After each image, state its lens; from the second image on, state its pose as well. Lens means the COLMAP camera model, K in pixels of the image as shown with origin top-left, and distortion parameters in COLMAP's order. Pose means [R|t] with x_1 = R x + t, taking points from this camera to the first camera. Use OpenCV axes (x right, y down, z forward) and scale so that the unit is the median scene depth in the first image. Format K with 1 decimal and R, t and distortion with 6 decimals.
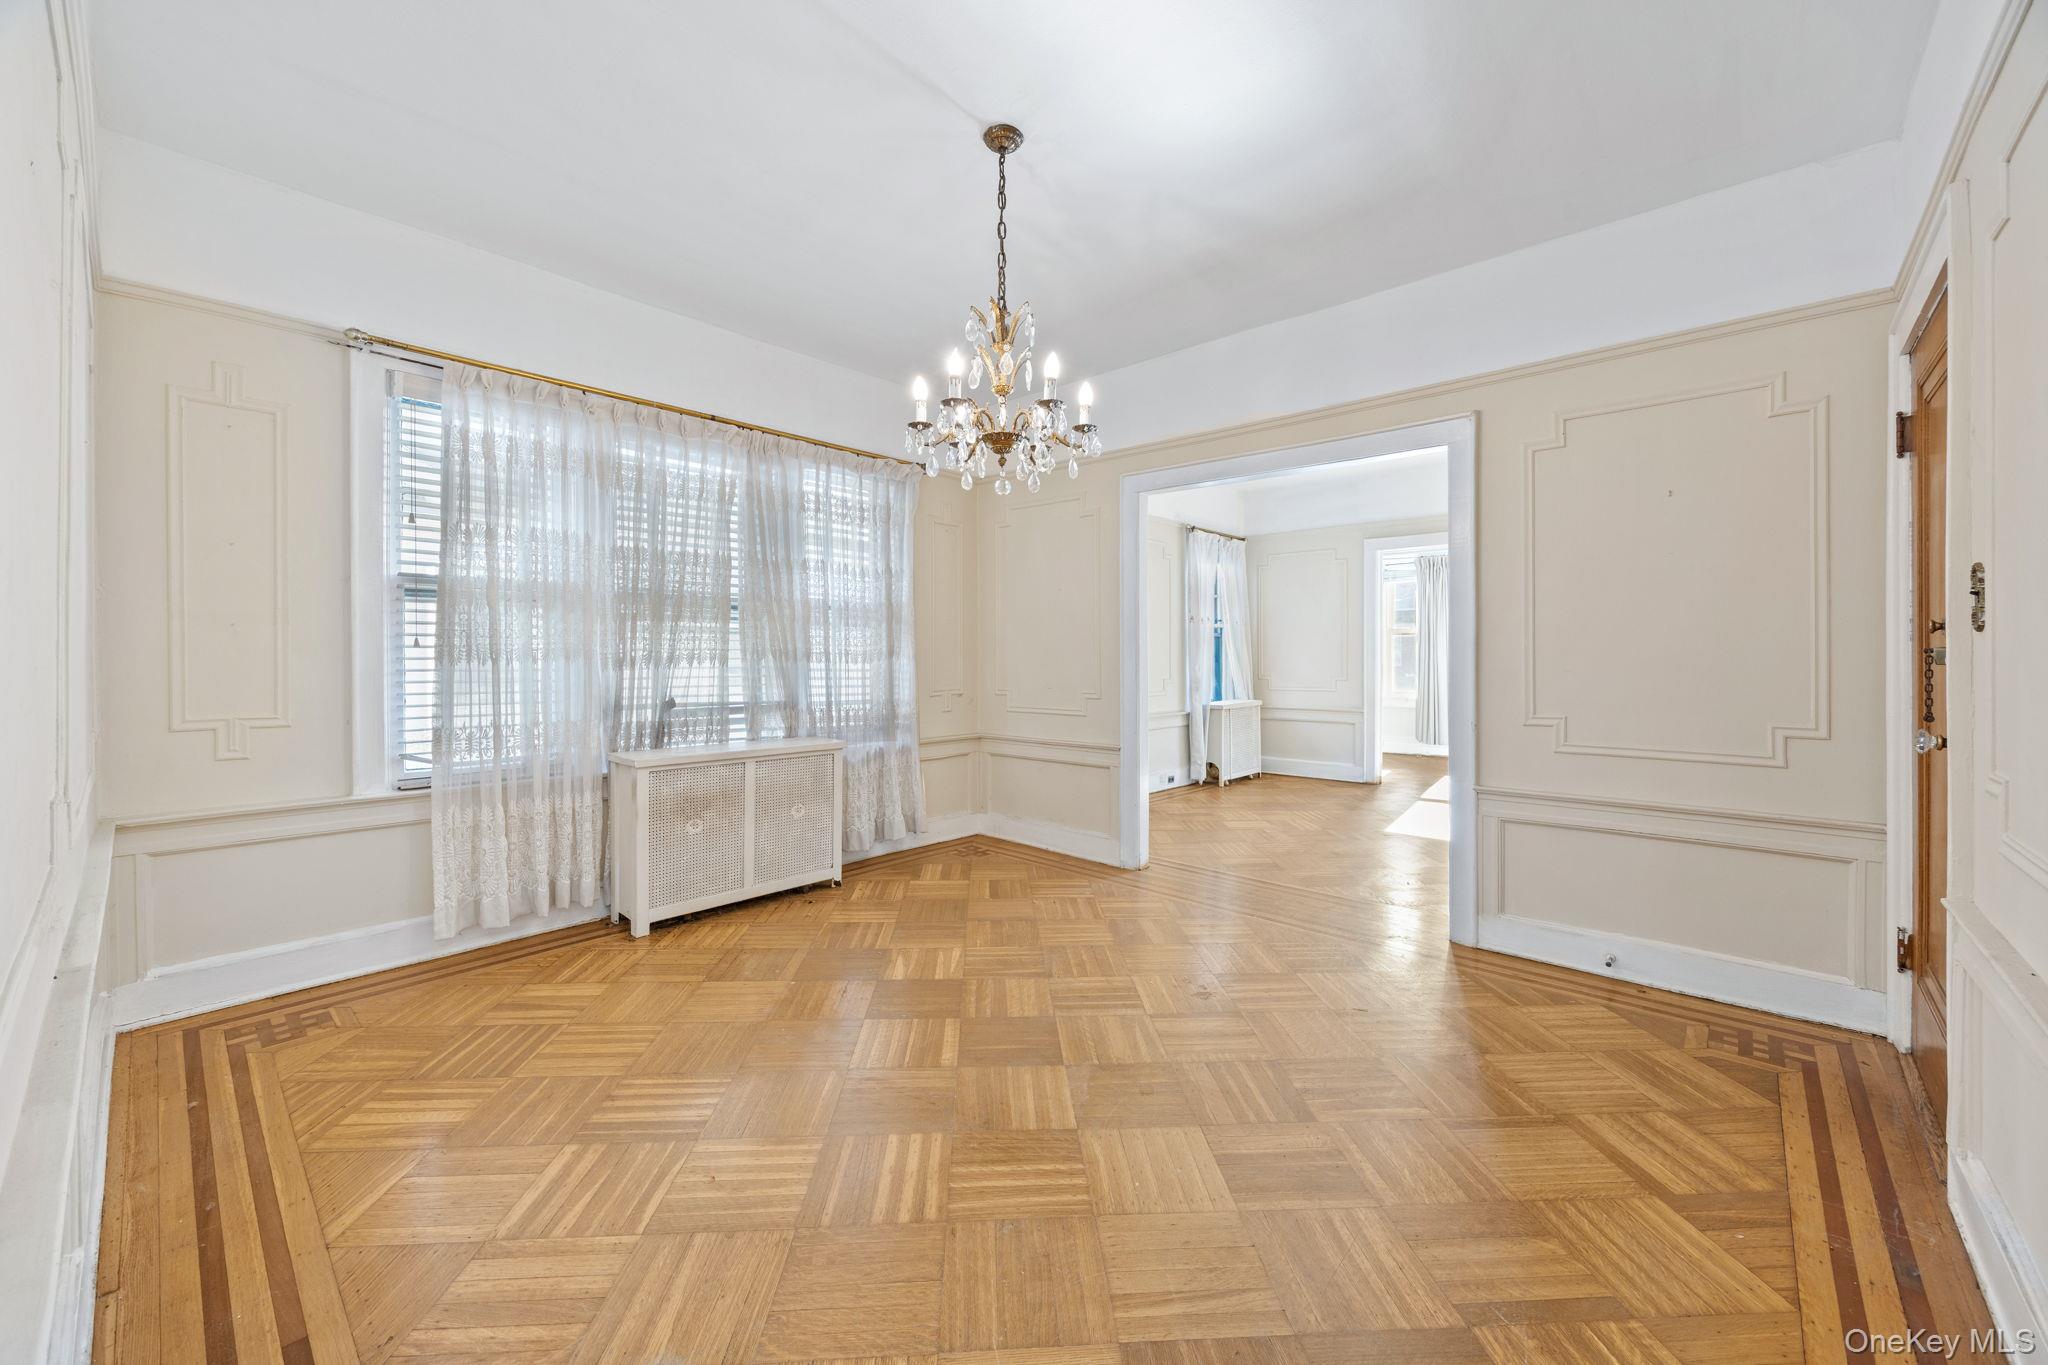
lens RADIAL K [[820.6, 0, 1027.2], [0, 820.6, 668.5], [0, 0, 1]] dist [0.000542, 0.000351]
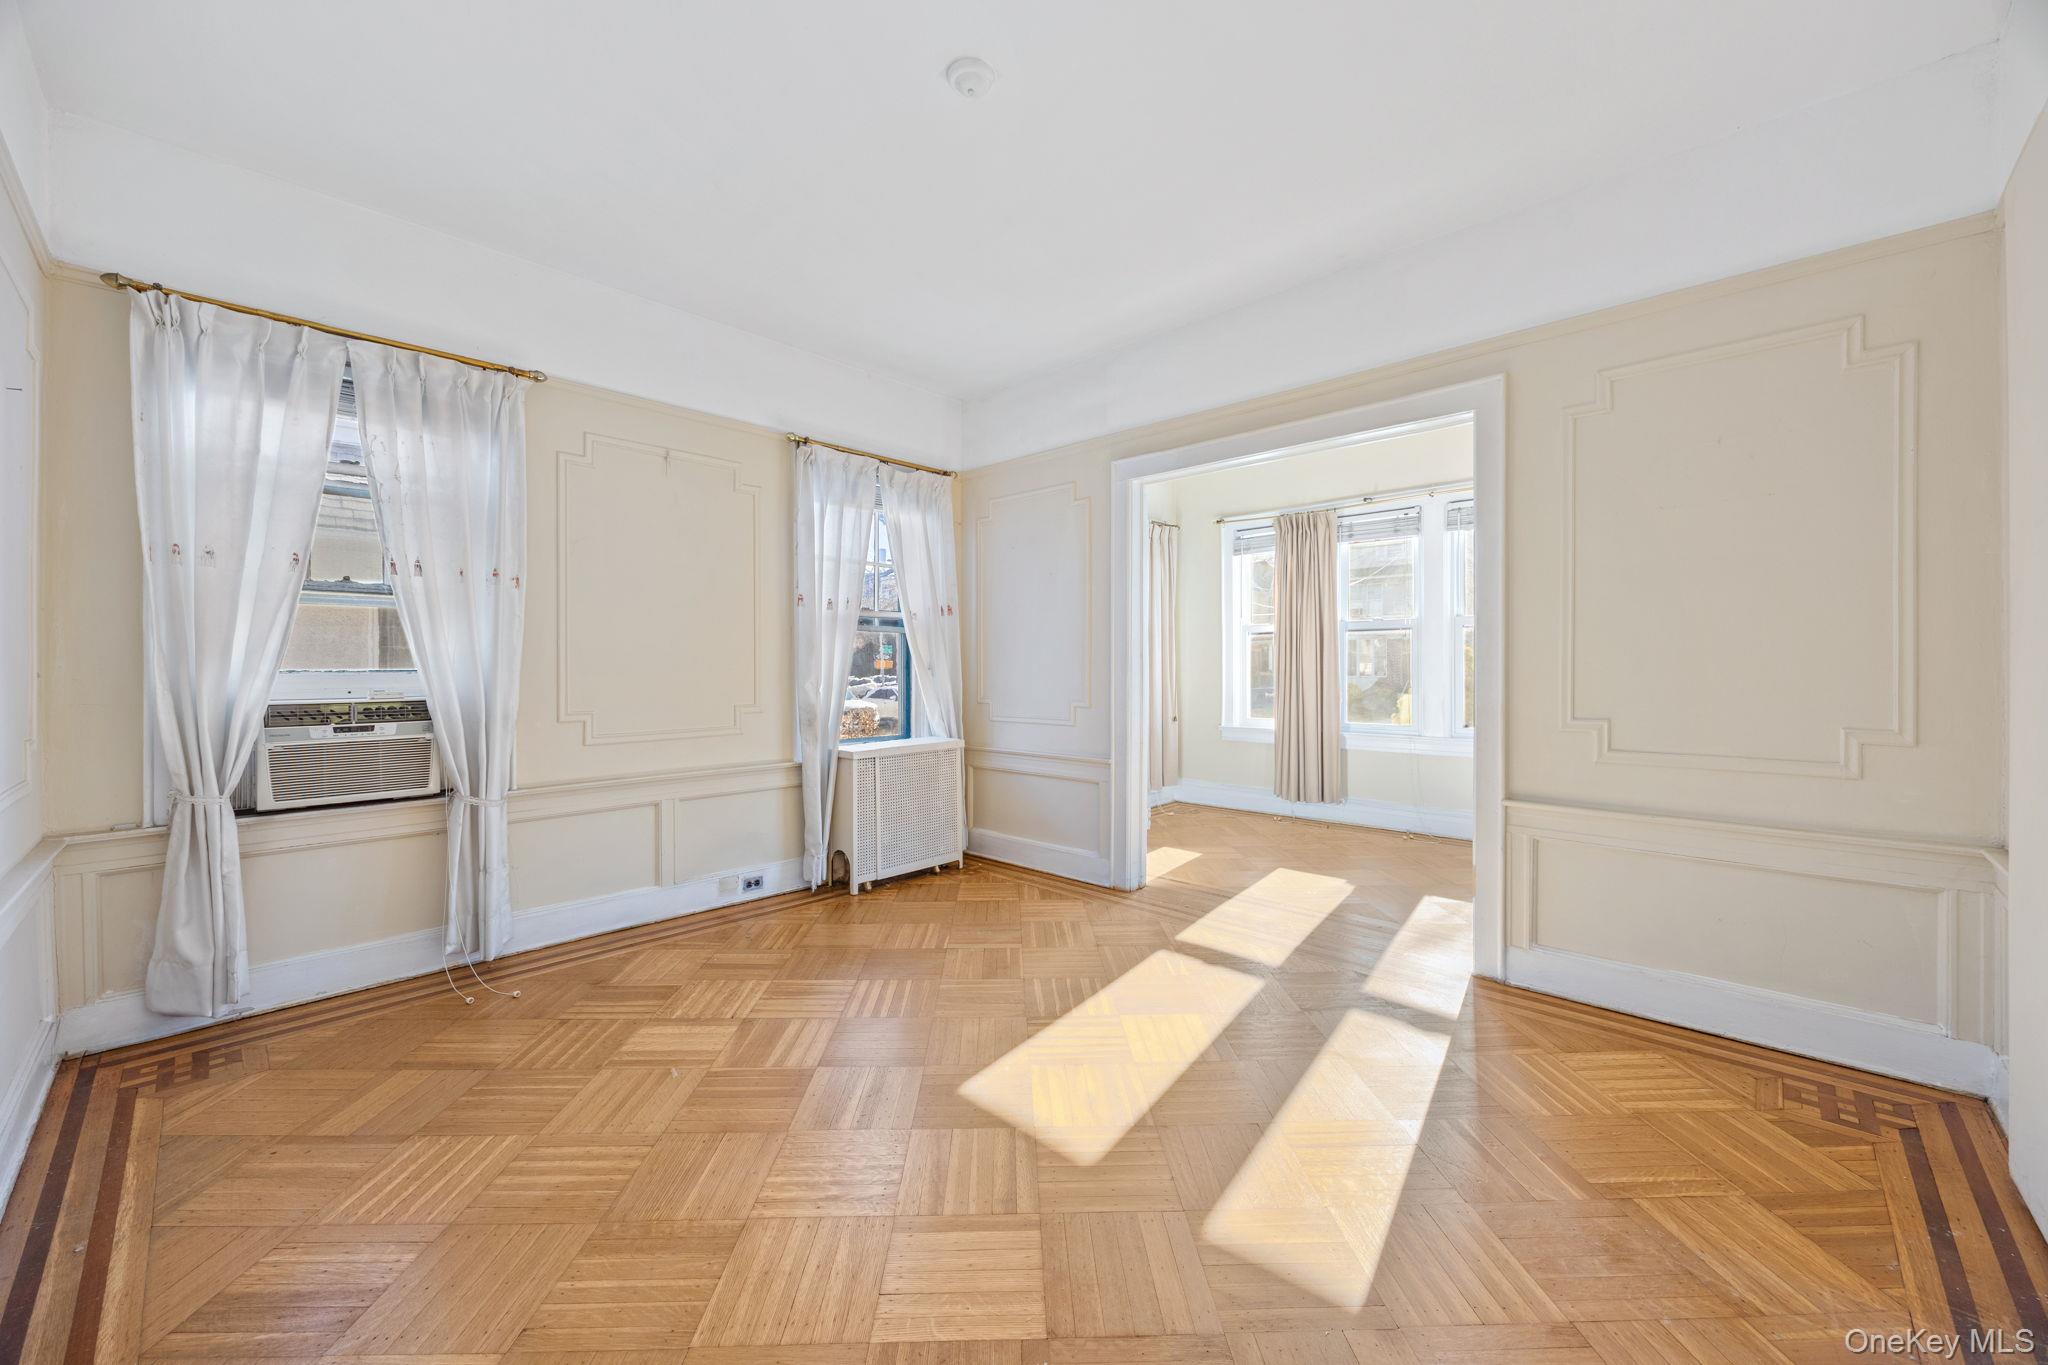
lens RADIAL K [[820.6, 0, 1027.2], [0, 820.6, 668.5], [0, 0, 1]] dist [0.000542, 0.000351]
pose [[0.998710, -0.012371, -0.049256, 0.183464], [0.012269, 0.999922, -0.002361, -0.004281], [0.049282, 0.001754, 0.998783, 0.209253]]
